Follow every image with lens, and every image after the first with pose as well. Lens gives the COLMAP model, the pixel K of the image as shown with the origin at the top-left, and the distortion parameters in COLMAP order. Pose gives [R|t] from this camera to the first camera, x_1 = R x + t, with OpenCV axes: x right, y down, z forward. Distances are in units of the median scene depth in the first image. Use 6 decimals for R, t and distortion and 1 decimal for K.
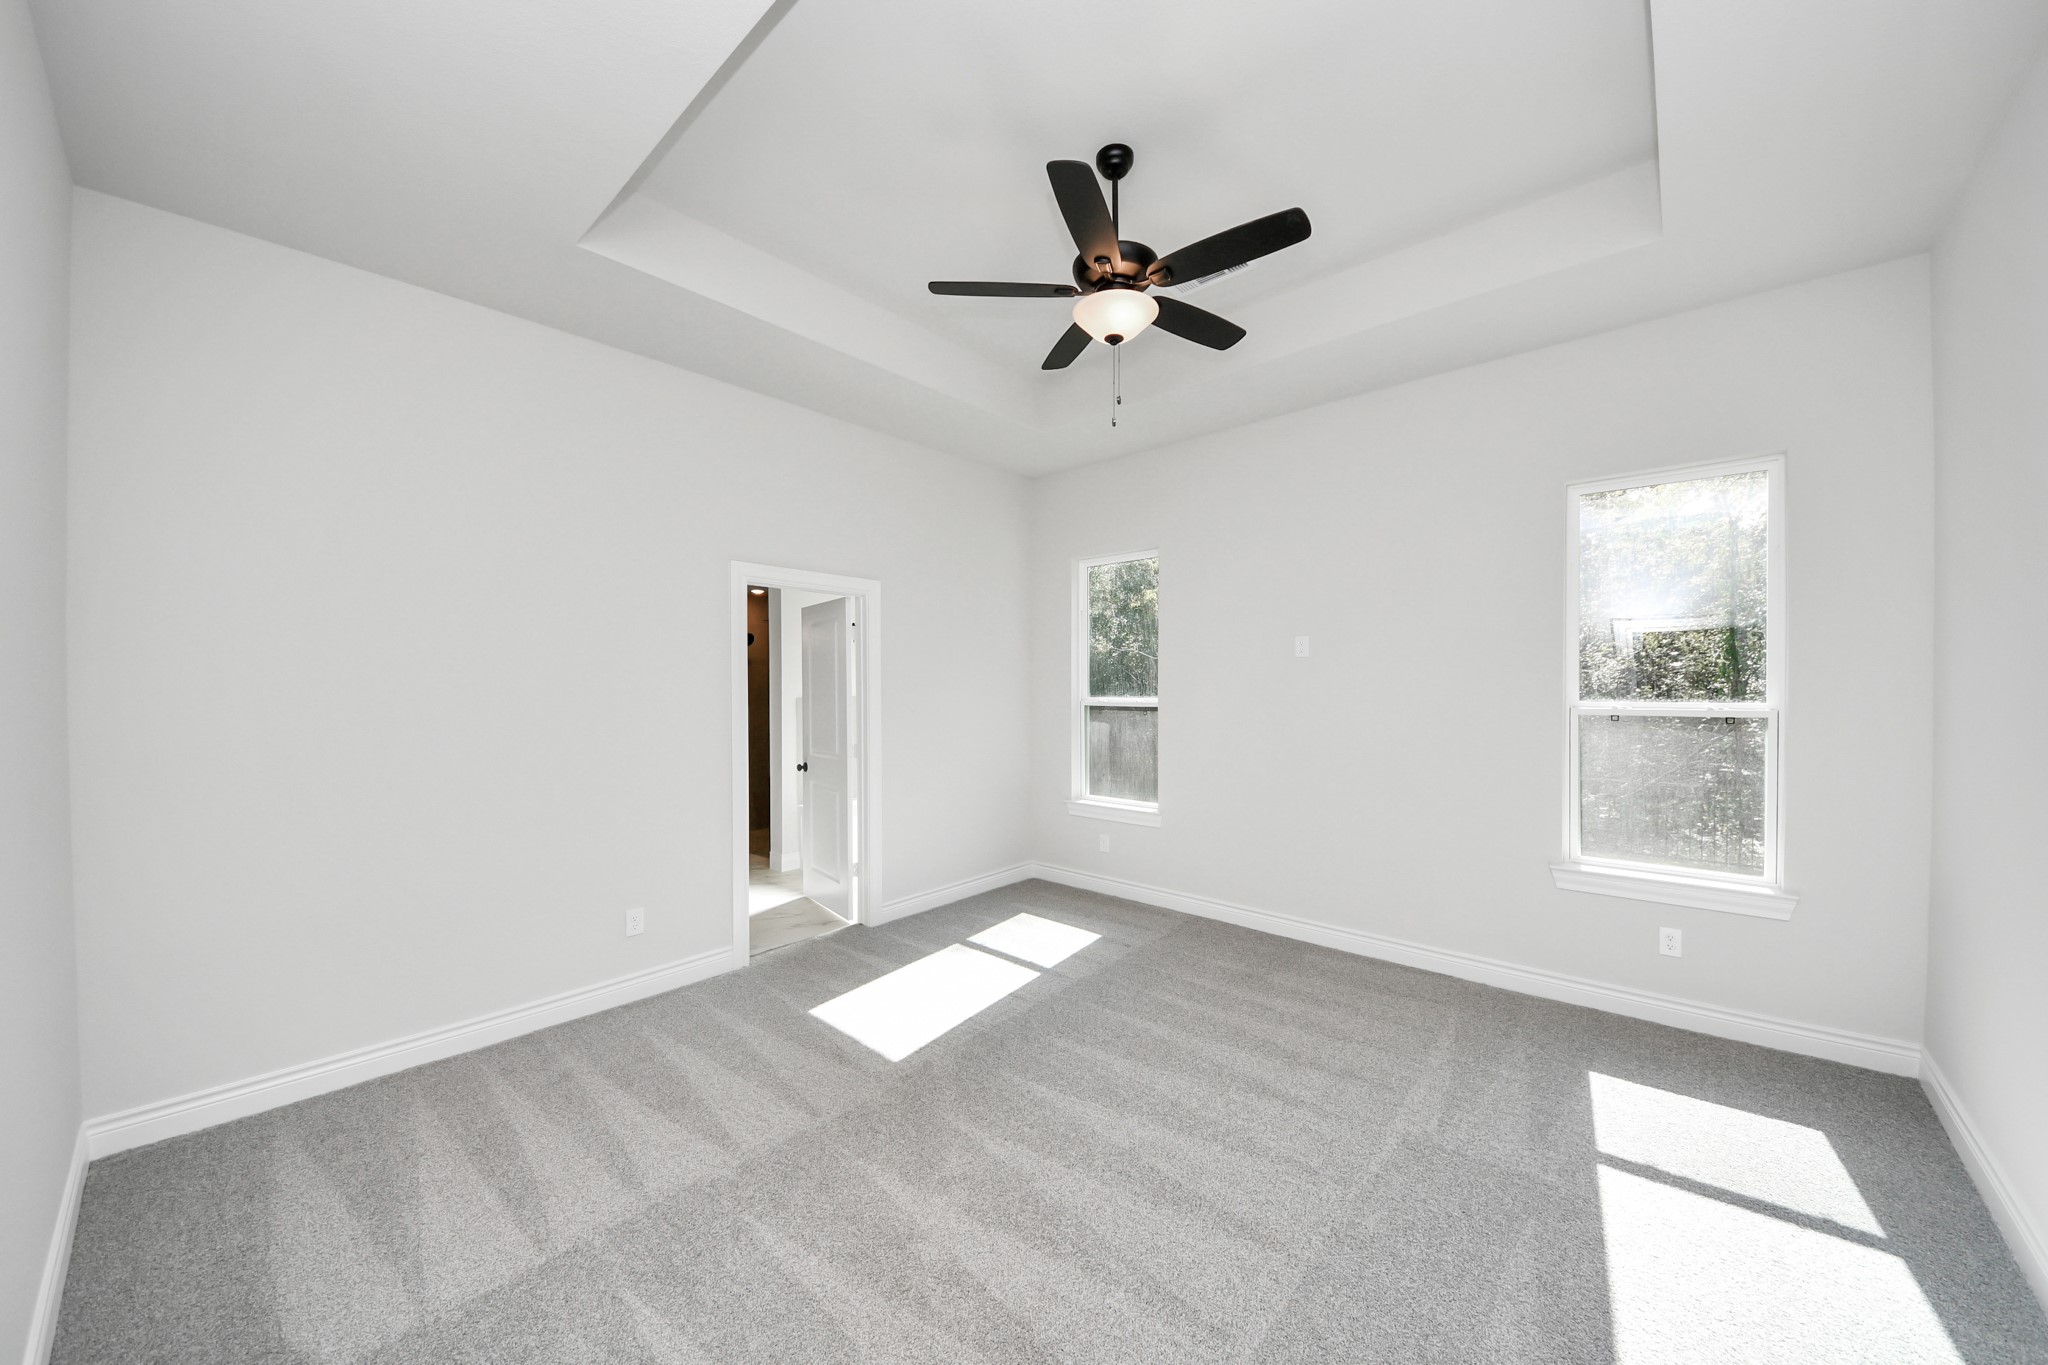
lens RADIAL K [[726.9, 0, 1025.8], [0, 726.9, 692.5], [0, 0, 1]] dist [0.000850, -0.000137]
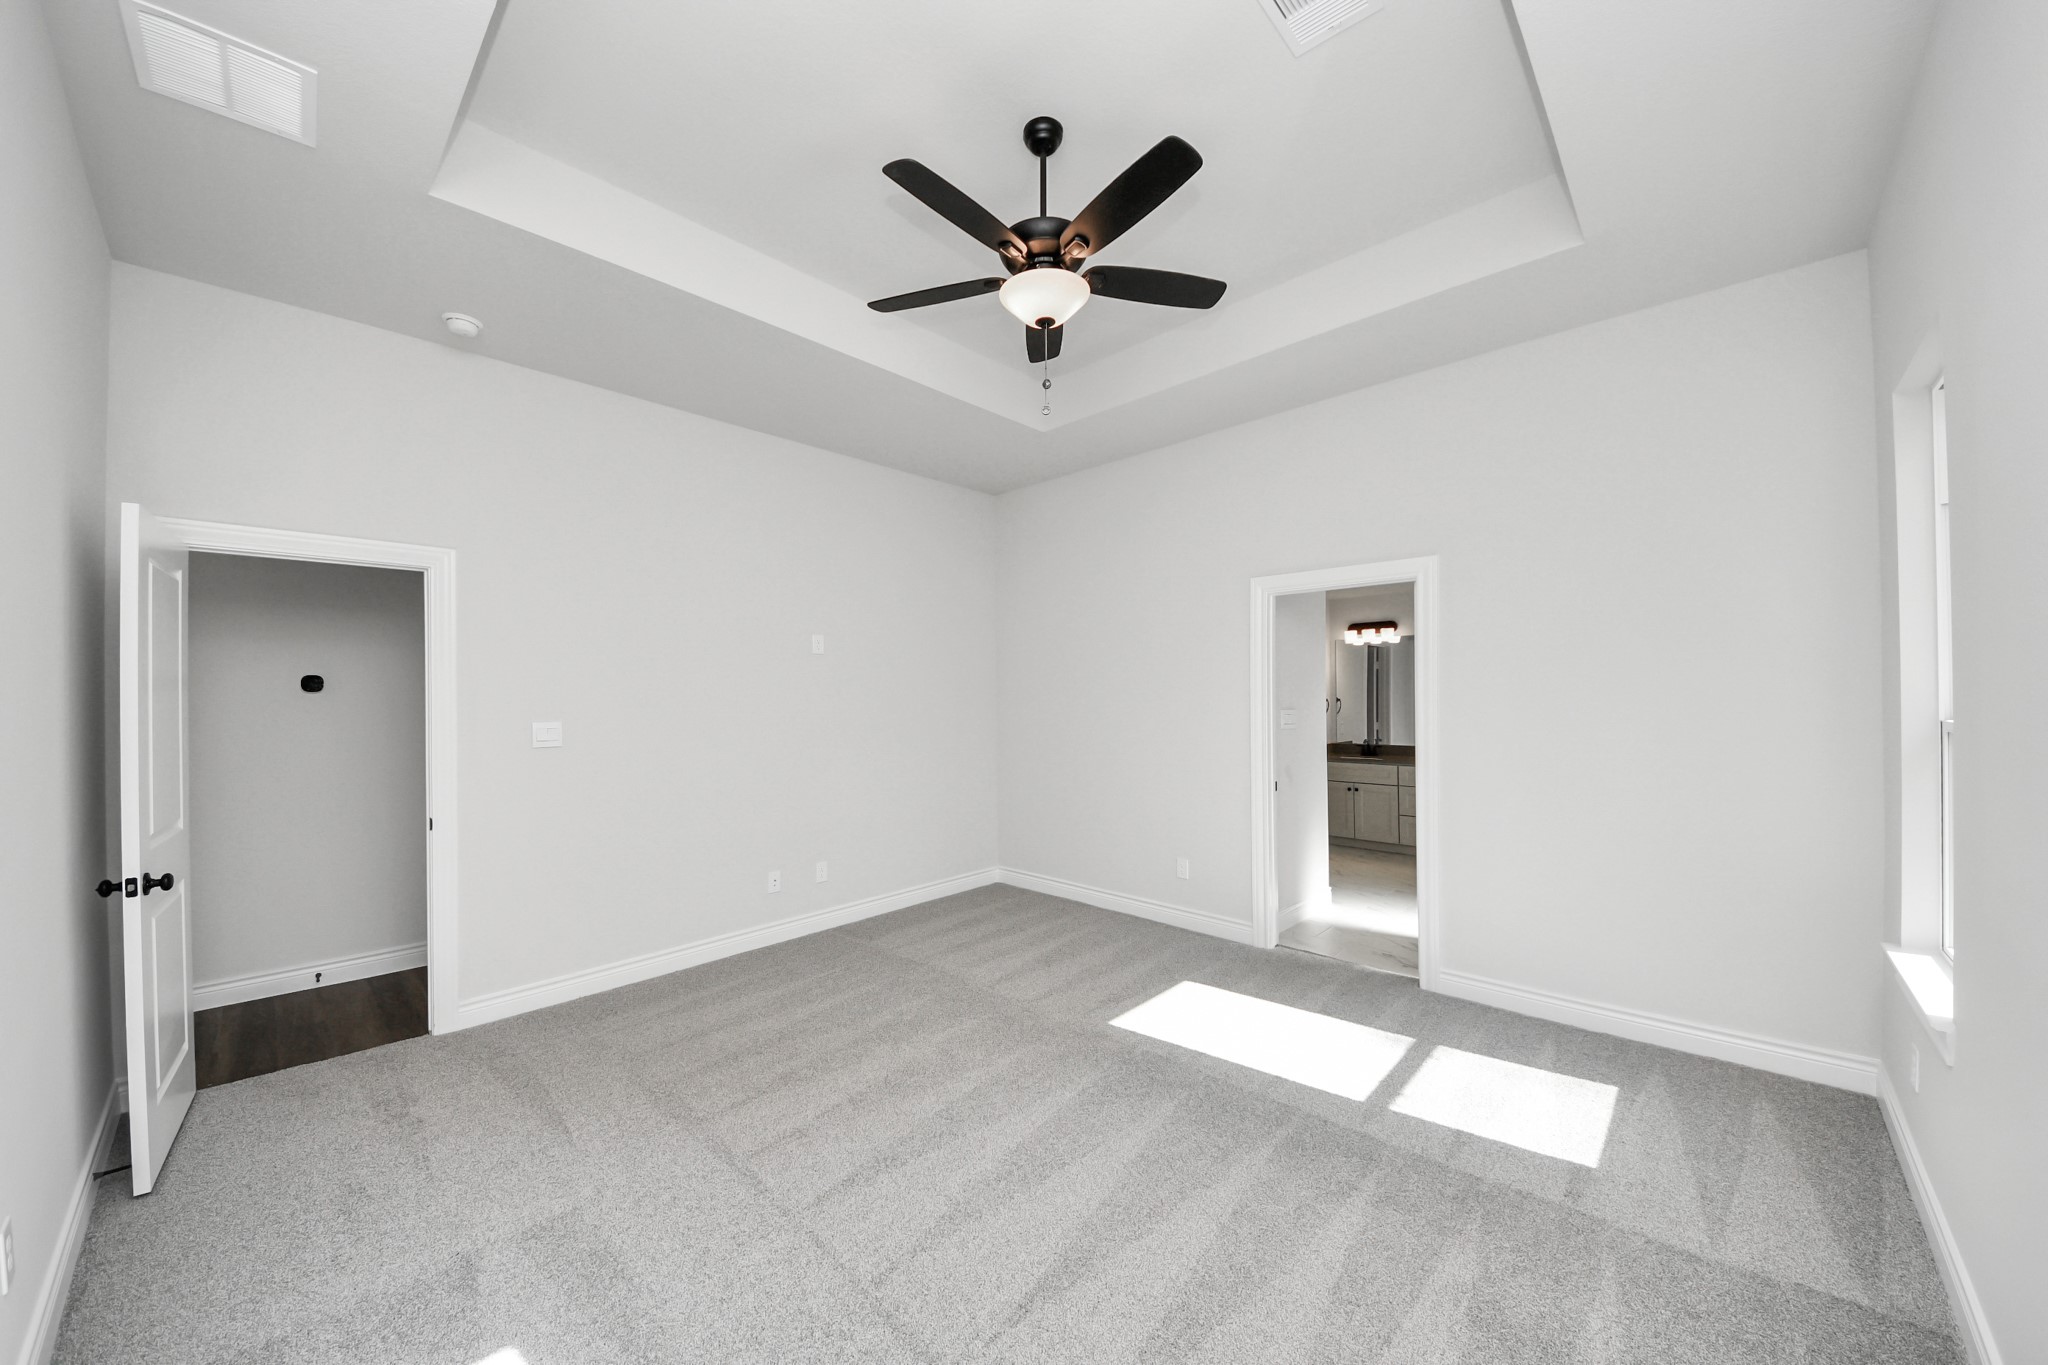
lens RADIAL K [[726.9, 0, 1025.8], [0, 726.9, 692.5], [0, 0, 1]] dist [0.000850, -0.000137]
pose [[-0.031204, -0.001848, -0.999511, 0.736506], [-0.010309, 0.999946, -0.001527, 0.001406], [0.999460, 0.010257, -0.031221, 0.703682]]
